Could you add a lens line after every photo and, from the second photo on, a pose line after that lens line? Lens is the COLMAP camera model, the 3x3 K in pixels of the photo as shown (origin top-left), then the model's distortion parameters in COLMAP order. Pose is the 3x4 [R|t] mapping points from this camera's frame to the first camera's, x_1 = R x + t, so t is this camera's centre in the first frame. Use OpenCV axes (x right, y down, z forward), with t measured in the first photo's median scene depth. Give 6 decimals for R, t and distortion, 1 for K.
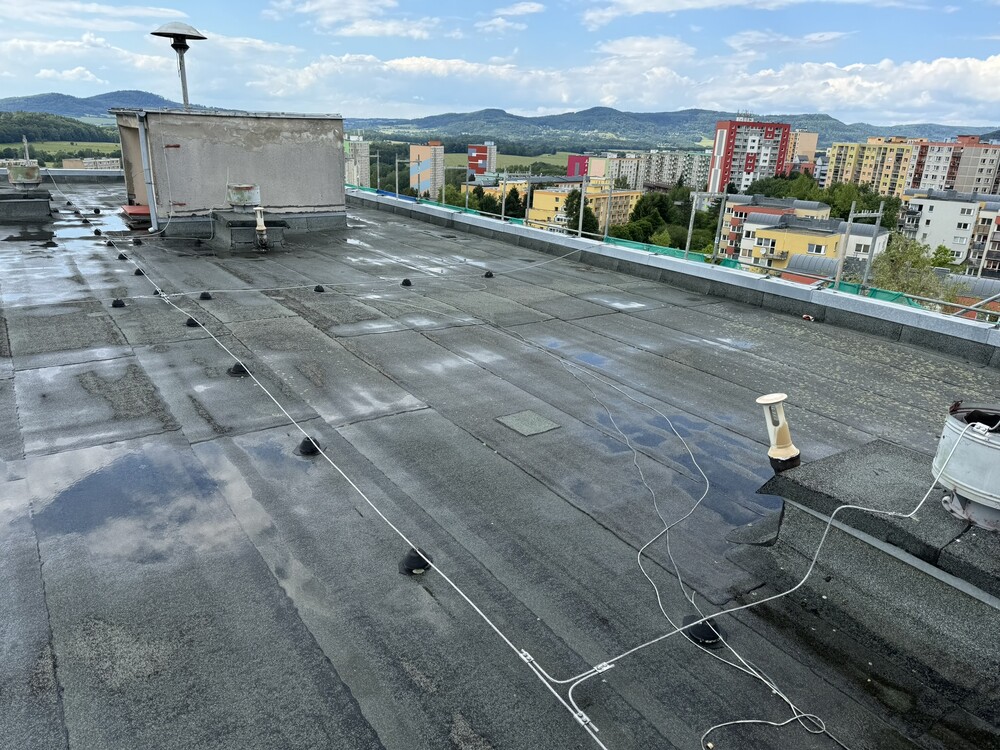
lens RADIAL K [[709.3, 0, 497.0], [0, 709.3, 377.5], [0, 0, 1]] dist [0.012856, -0.009135]
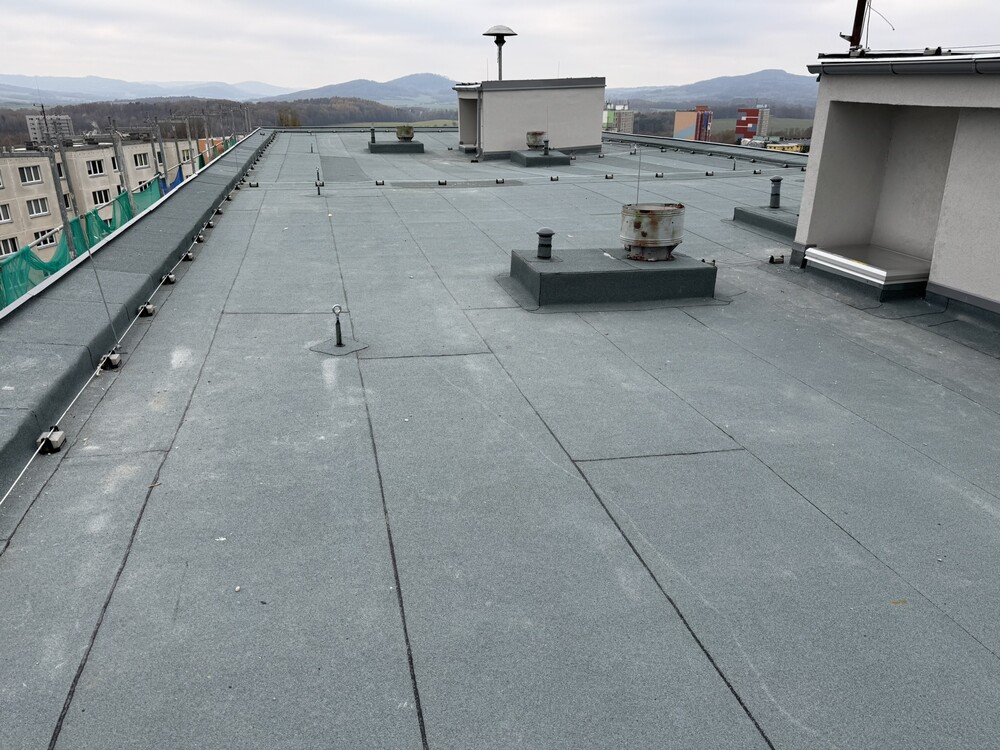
lens RADIAL K [[709.3, 0, 494.3], [0, 709.3, 367.8], [0, 0, 1]] dist [0.012856, -0.009135]
pose [[0.937658, 0.079112, -0.338436, 0.095260], [-0.070006, 0.996782, 0.039048, 0.150819], [0.340436, -0.012921, 0.940179, -0.395083]]
